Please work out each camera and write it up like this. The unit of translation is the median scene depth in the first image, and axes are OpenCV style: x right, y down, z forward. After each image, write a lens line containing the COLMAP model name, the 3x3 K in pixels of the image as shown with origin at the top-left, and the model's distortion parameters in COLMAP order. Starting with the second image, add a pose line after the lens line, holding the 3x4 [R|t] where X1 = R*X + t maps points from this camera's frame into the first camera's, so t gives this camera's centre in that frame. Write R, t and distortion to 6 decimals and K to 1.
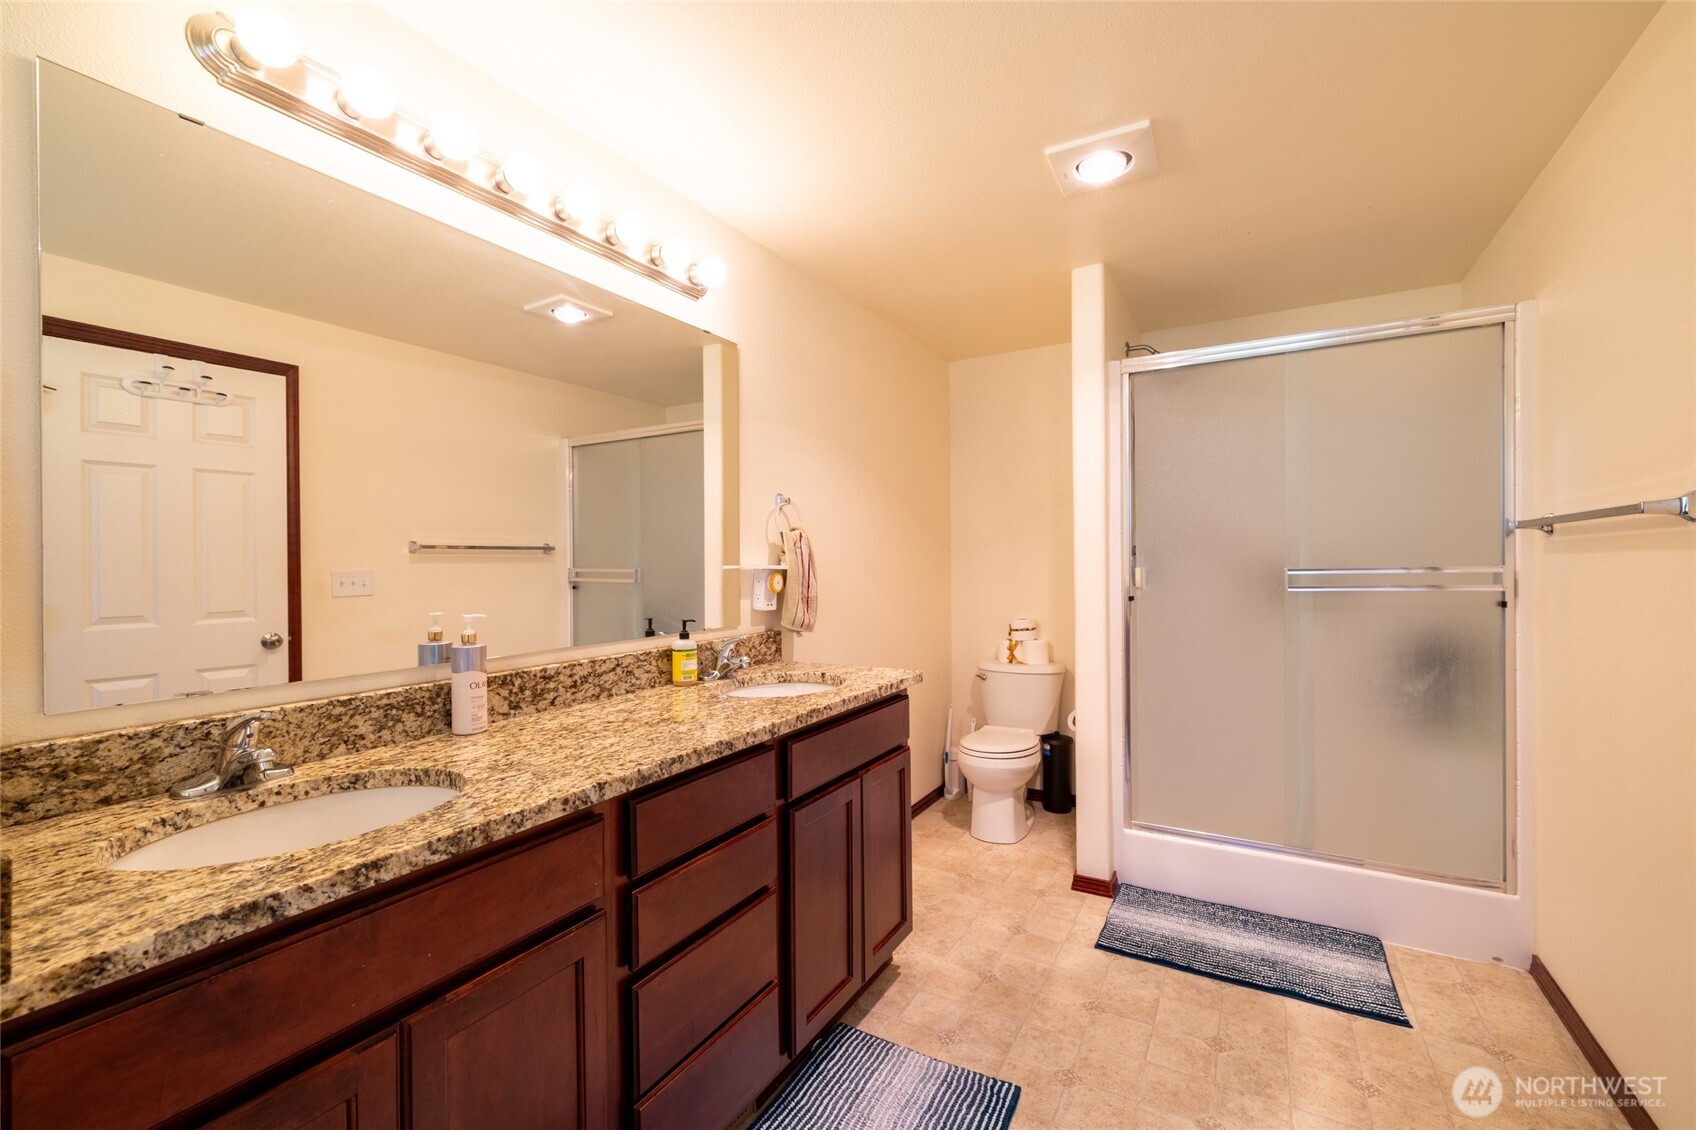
lens RADIAL K [[706.6, 0, 848.0], [0, 706.6, 565.0], [0, 0, 1]] dist [0.001218, 0.000060]
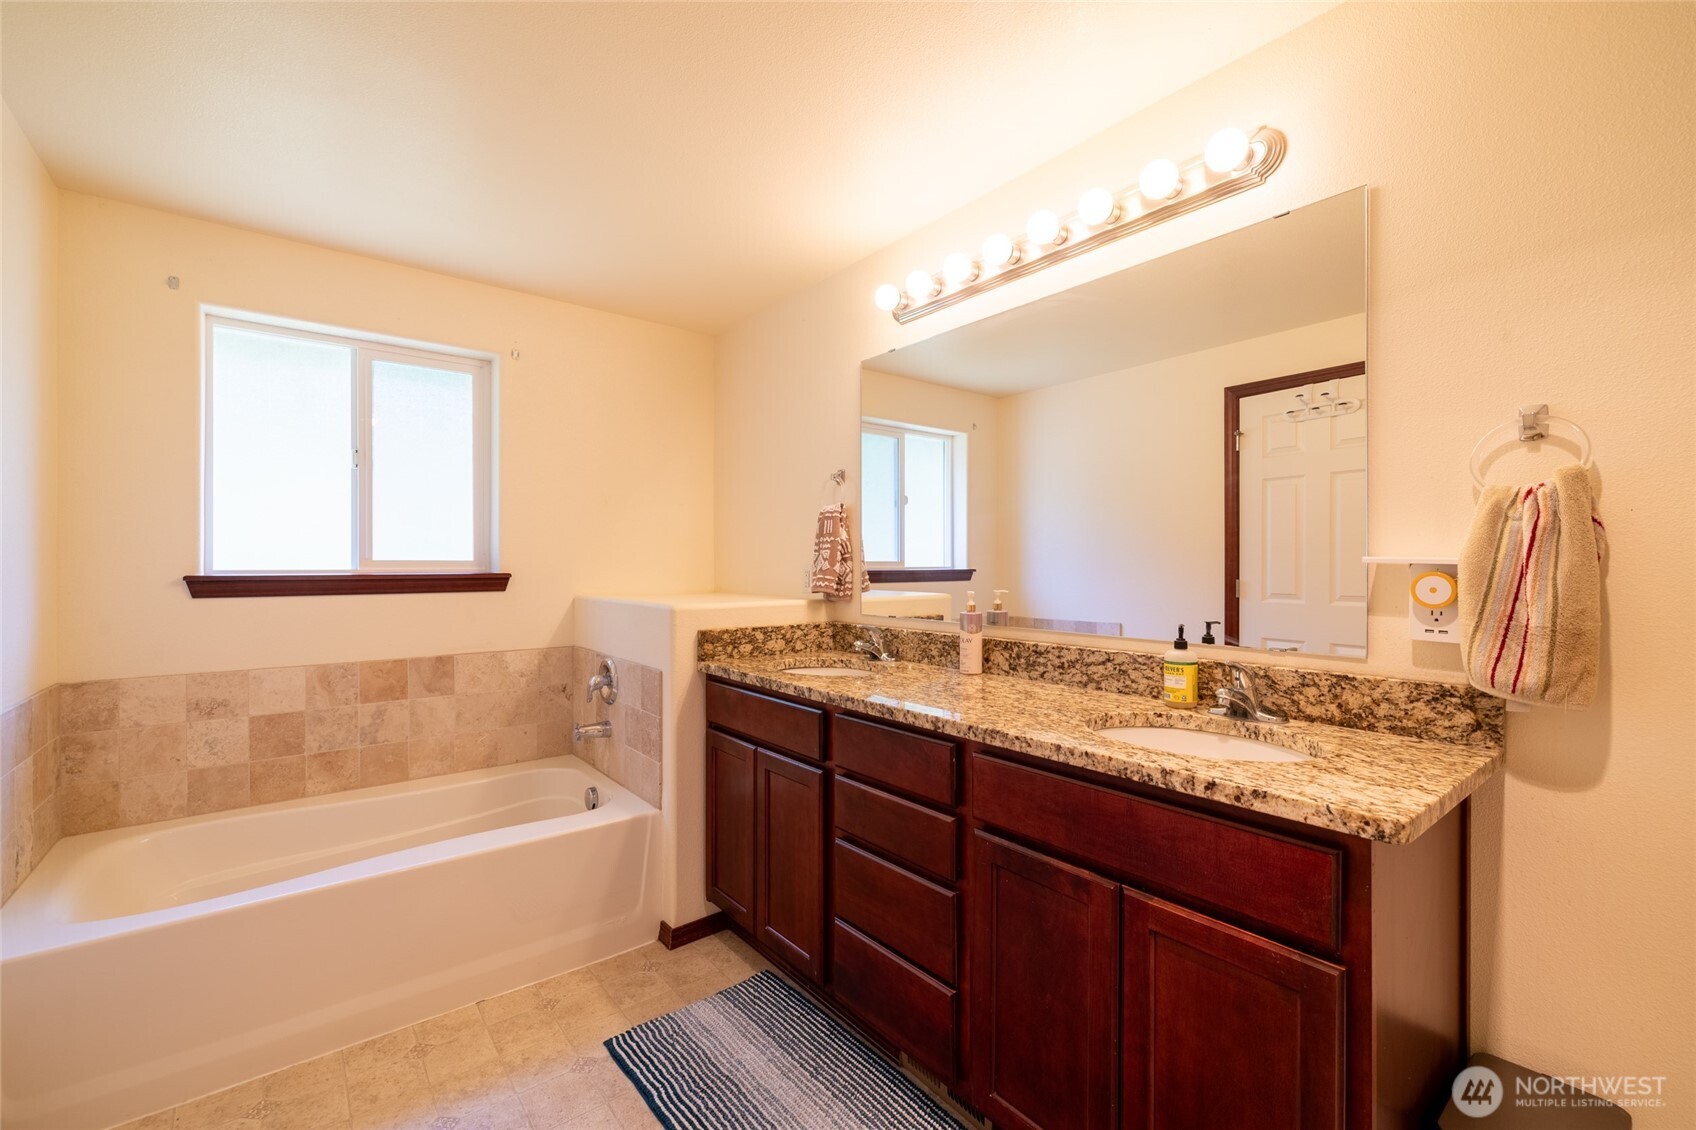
lens RADIAL K [[706.6, 0, 848.0], [0, 706.6, 565.0], [0, 0, 1]] dist [0.001218, 0.000060]
pose [[-0.358121, 0.009612, -0.933626, 0.774129], [-0.000407, 0.999945, 0.010451, 0.001918], [0.933675, 0.004123, -0.358097, 1.116224]]
